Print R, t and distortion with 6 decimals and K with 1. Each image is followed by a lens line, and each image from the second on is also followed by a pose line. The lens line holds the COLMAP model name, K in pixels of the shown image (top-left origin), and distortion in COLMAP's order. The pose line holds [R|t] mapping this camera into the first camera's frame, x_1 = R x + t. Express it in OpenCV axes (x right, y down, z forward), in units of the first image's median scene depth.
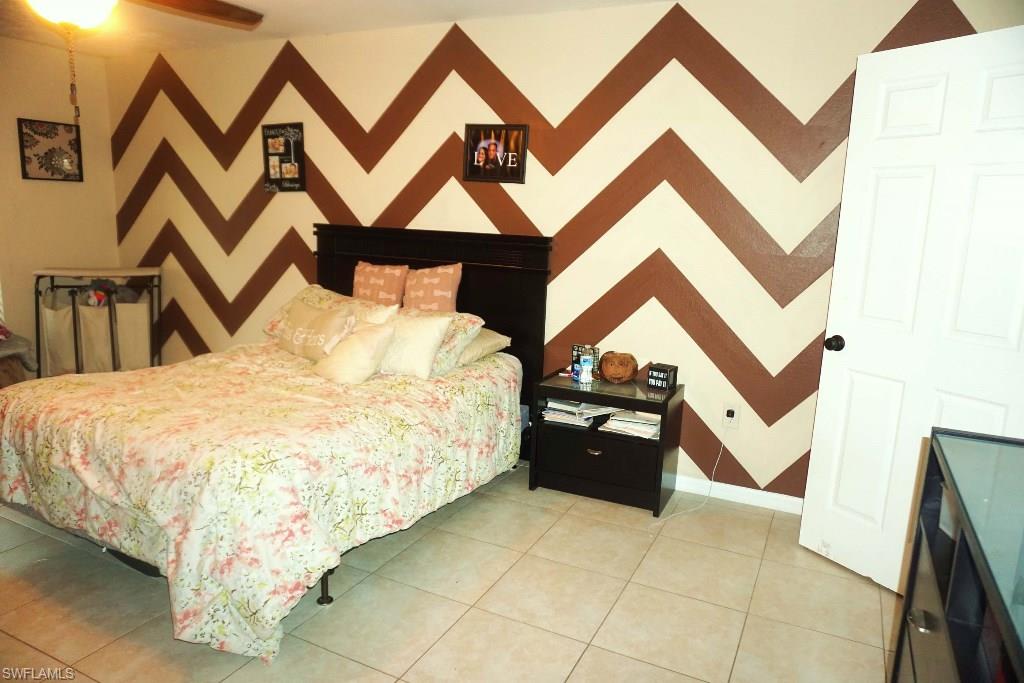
lens RADIAL K [[696.1, 0, 511.5], [0, 696.1, 334.2], [0, 0, 1]] dist [-0.007986, -0.006264]
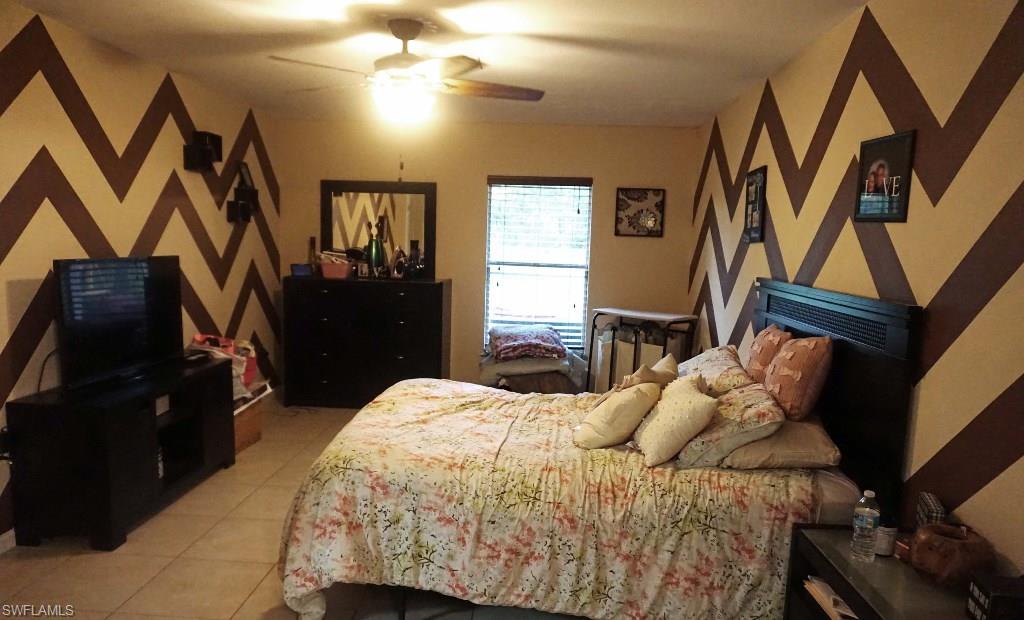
lens RADIAL K [[688.4, 0, 511.7], [0, 688.4, 319.5], [0, 0, 1]] dist [-0.029699, -0.000069]
pose [[0.392455, 0.084961, -0.915839, 0.389957], [-0.180916, 0.983403, 0.013703, -0.061746], [0.901803, 0.160312, 0.401313, 0.377637]]
